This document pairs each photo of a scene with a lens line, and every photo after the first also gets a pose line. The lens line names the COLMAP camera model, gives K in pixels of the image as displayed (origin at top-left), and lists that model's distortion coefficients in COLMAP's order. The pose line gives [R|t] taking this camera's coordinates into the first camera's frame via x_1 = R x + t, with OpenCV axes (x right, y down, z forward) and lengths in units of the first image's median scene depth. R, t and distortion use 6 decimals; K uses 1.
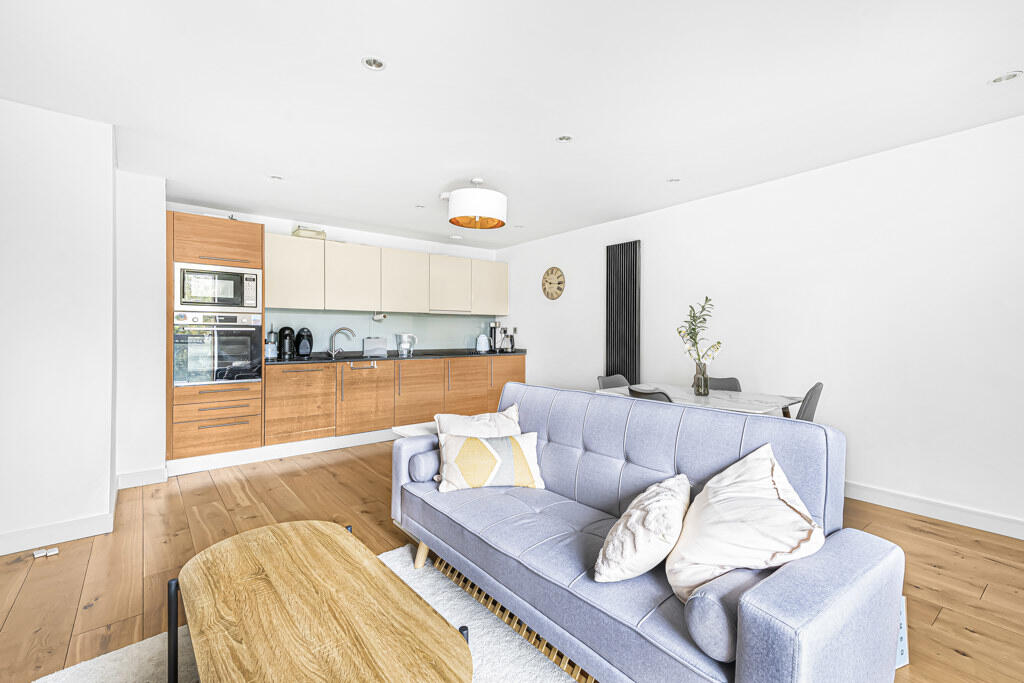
lens RADIAL K [[466.3, 0, 511.8], [0, 466.3, 340.1], [0, 0, 1]] dist [0.001559, 0.000036]
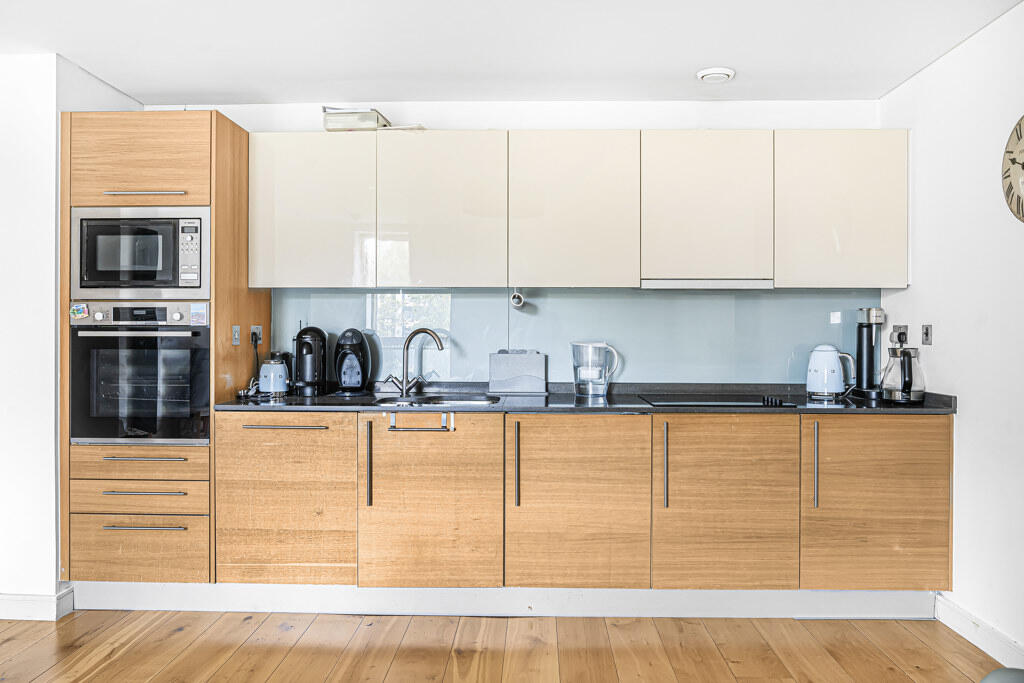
lens RADIAL K [[764.2, 0, 510.3], [0, 764.2, 335.1], [0, 0, 1]] dist [-0.021181, -0.002291]
pose [[0.754967, 0.005115, -0.655743, 0.160302], [-0.009977, 0.999943, -0.003688, -0.018464], [0.655687, 0.009327, 0.754975, 0.512564]]
